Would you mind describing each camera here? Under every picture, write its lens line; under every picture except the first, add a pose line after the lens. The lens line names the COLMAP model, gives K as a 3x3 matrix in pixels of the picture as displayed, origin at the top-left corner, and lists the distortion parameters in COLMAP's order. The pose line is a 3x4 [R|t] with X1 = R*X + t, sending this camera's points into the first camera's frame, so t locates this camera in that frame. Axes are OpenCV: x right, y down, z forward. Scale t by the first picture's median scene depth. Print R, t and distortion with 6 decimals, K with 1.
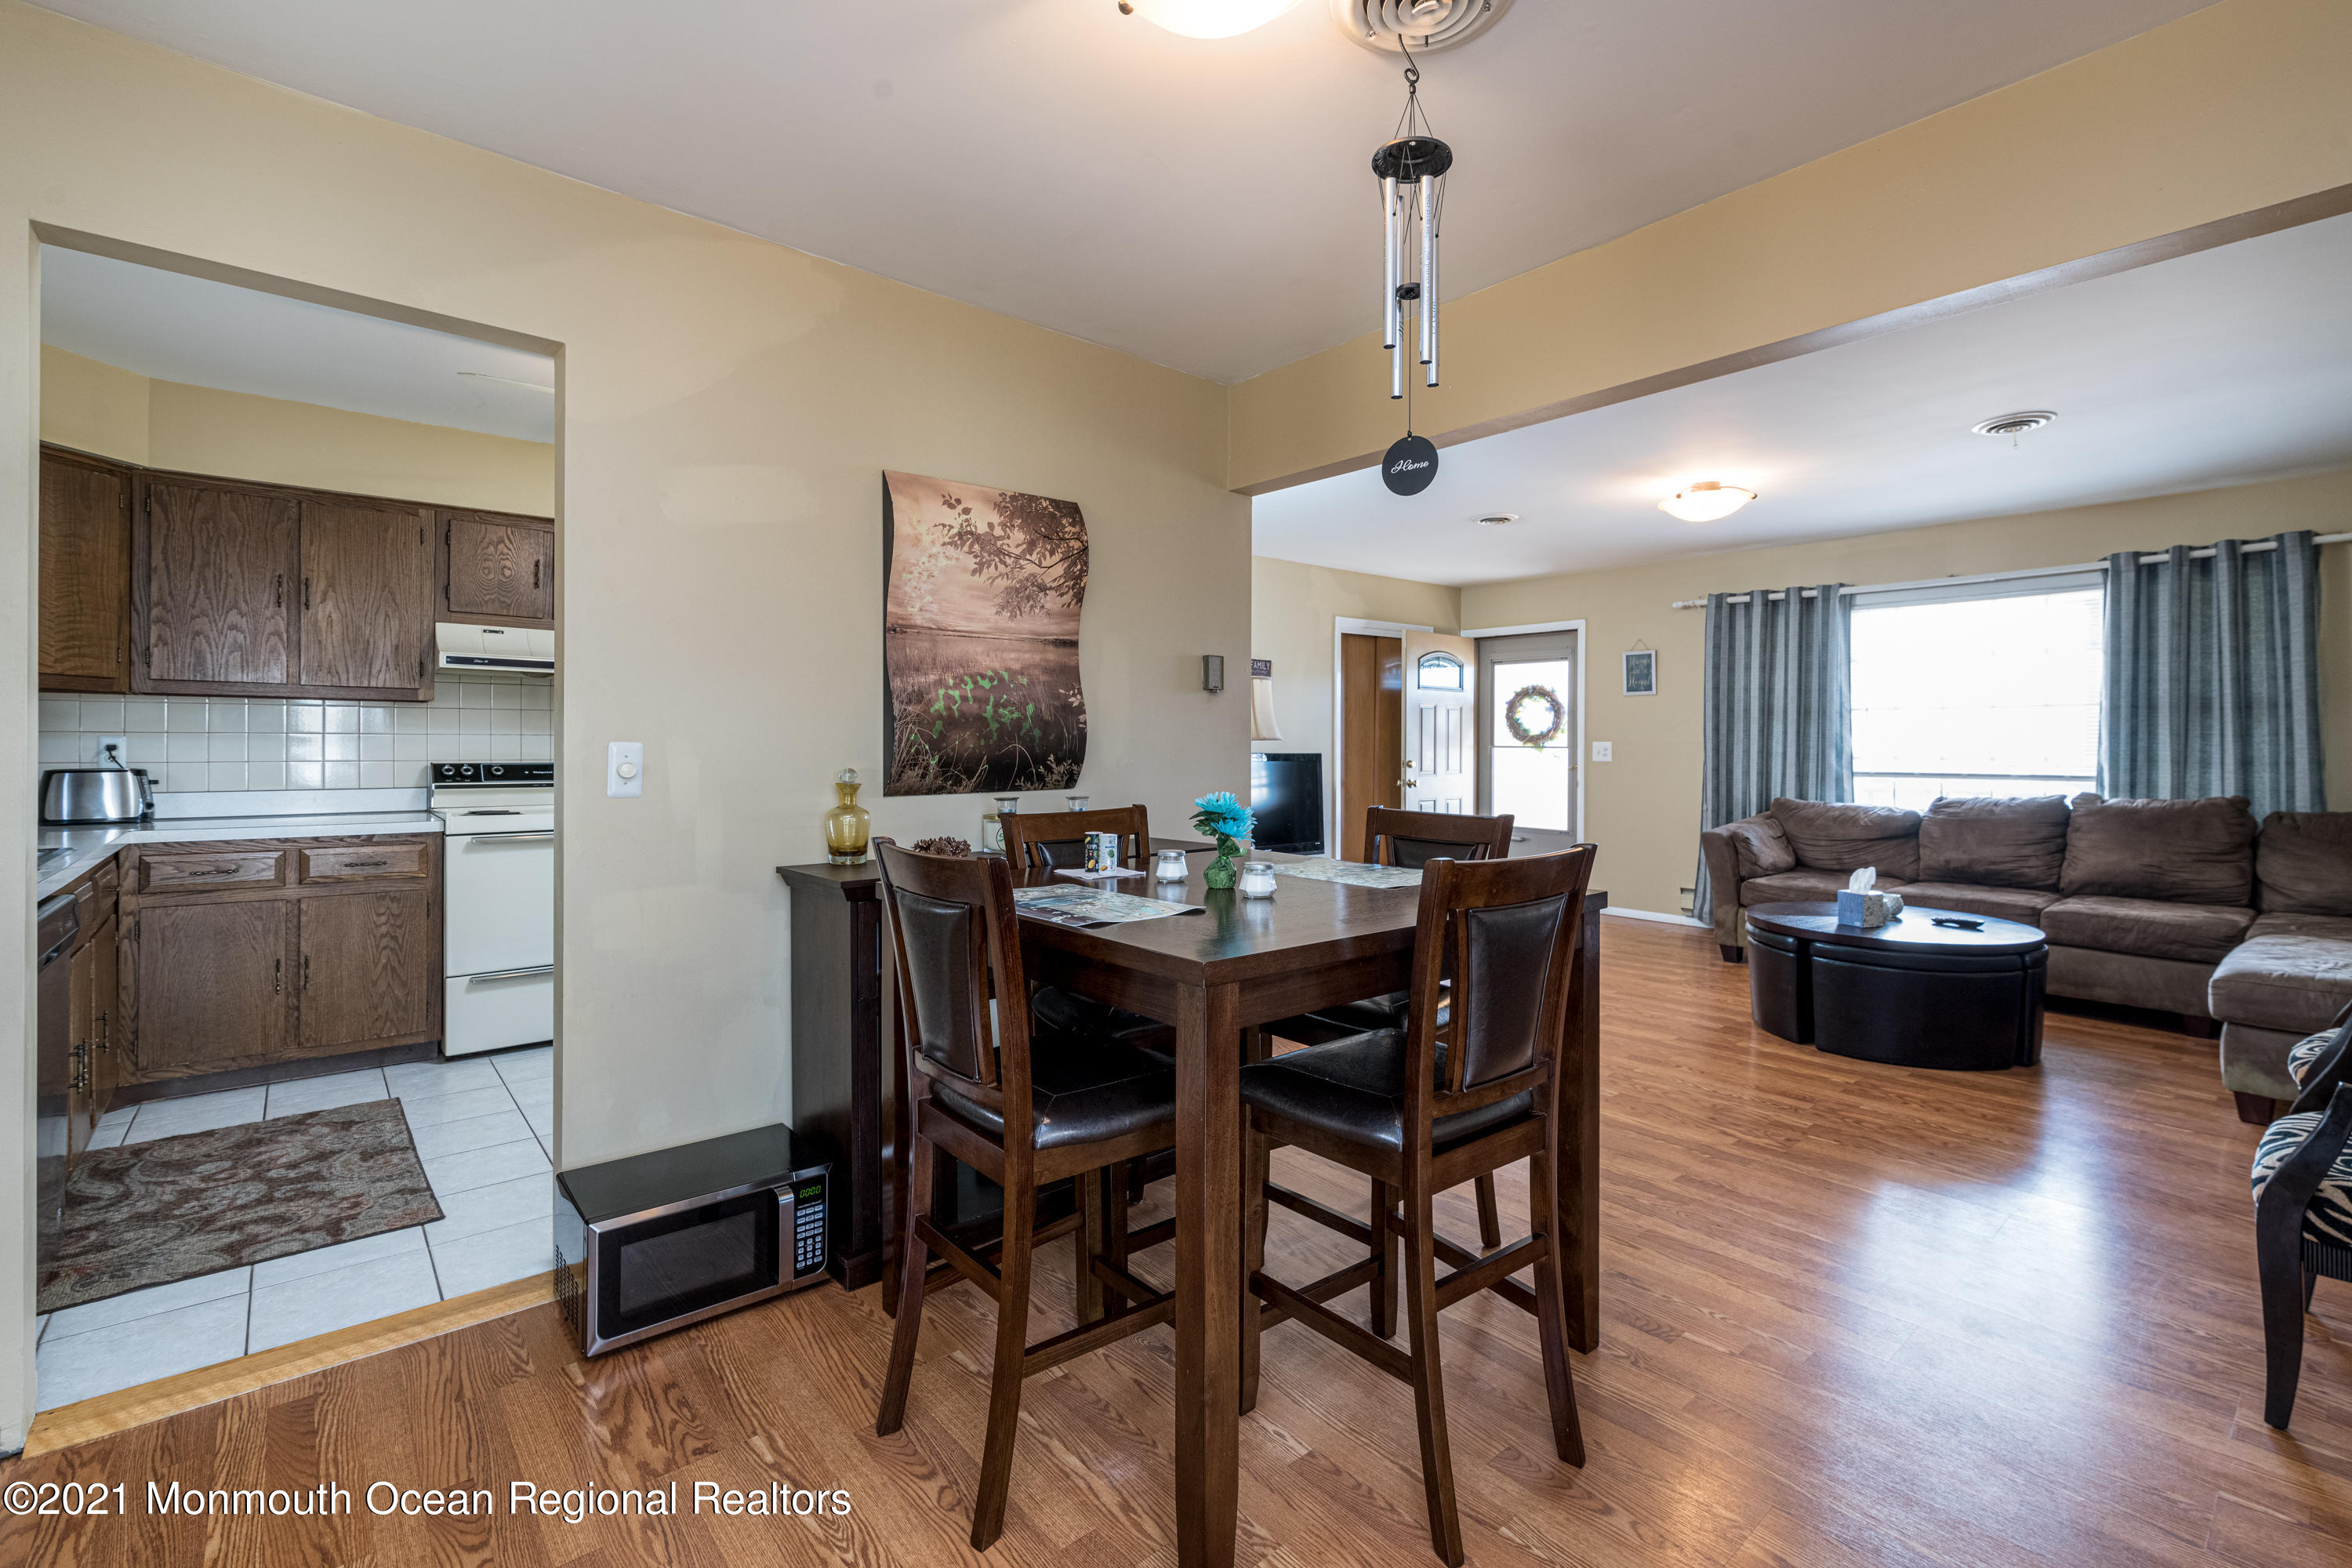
lens RADIAL K [[1041.0, 0, 1163.9], [0, 1041.0, 758.6], [0, 0, 1]] dist [0.001158, -0.000488]
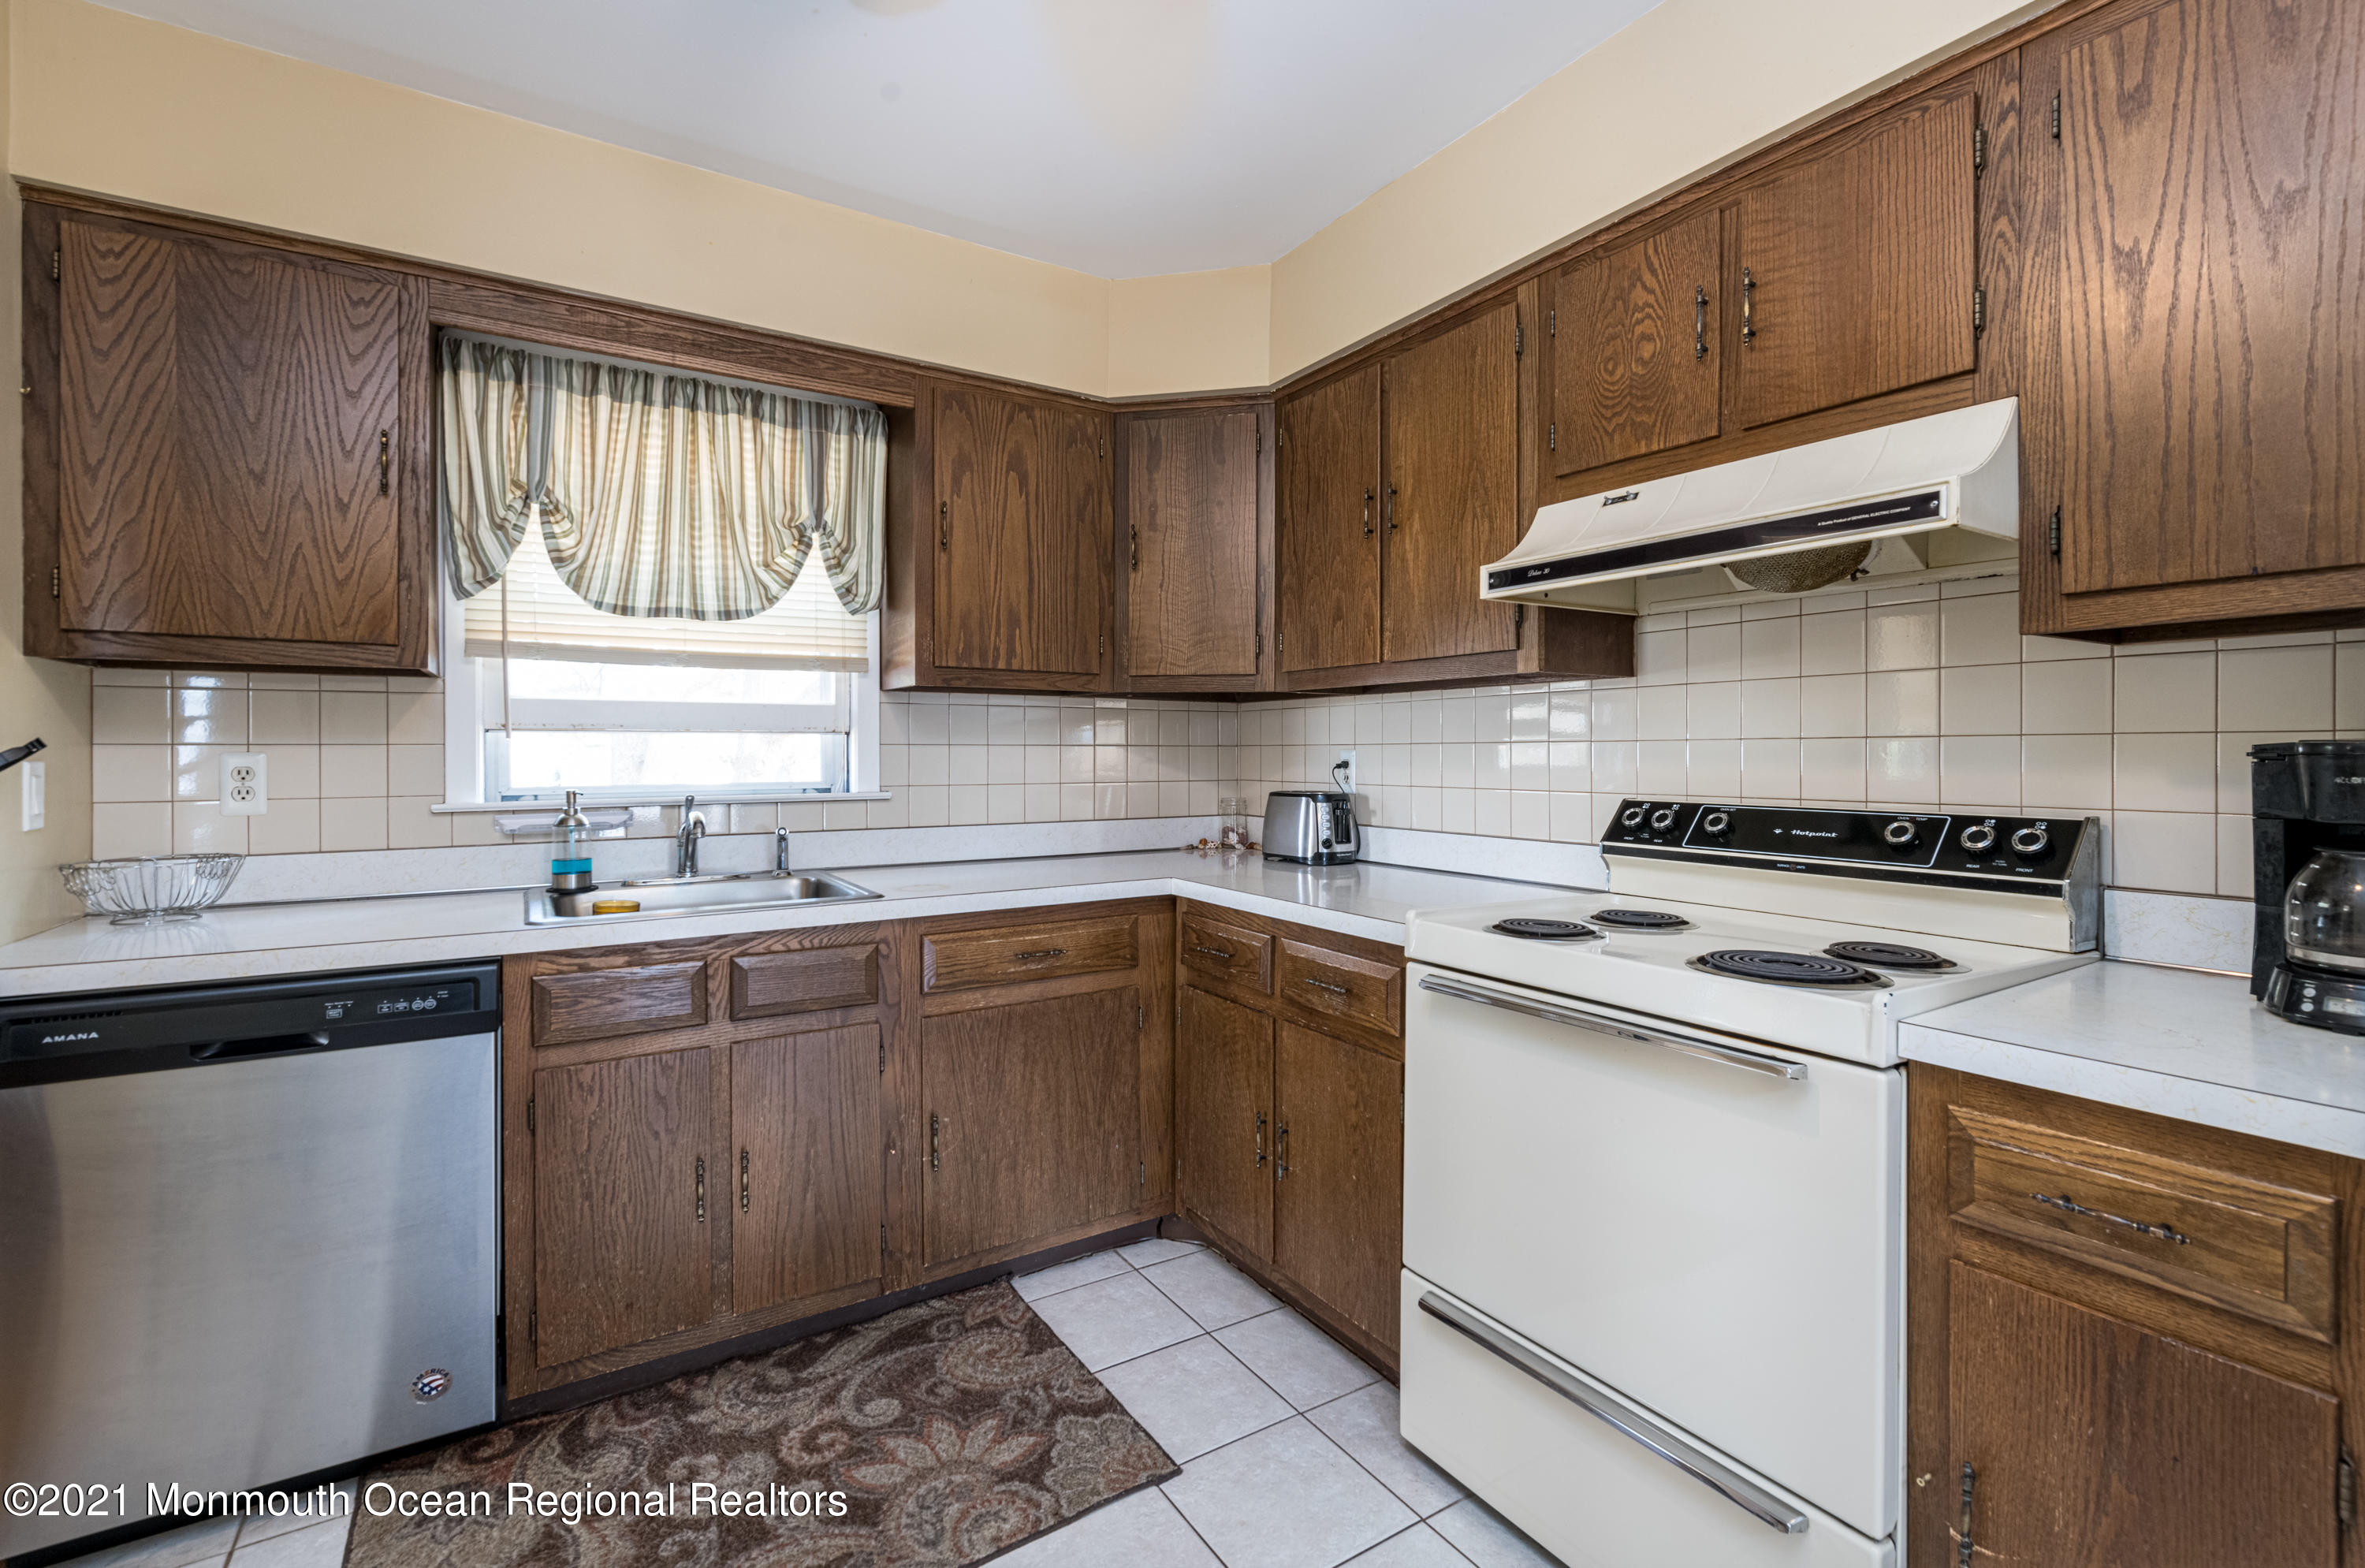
lens RADIAL K [[1046.8, 0, 1170.3], [0, 1046.8, 758.4], [0, 0, 1]] dist [0.001158, -0.000488]
pose [[-0.142710, 0.008347, -0.989729, -0.170893], [0.002721, 0.999964, 0.008041, -0.016967], [0.989761, -0.001546, -0.142728, 0.769249]]
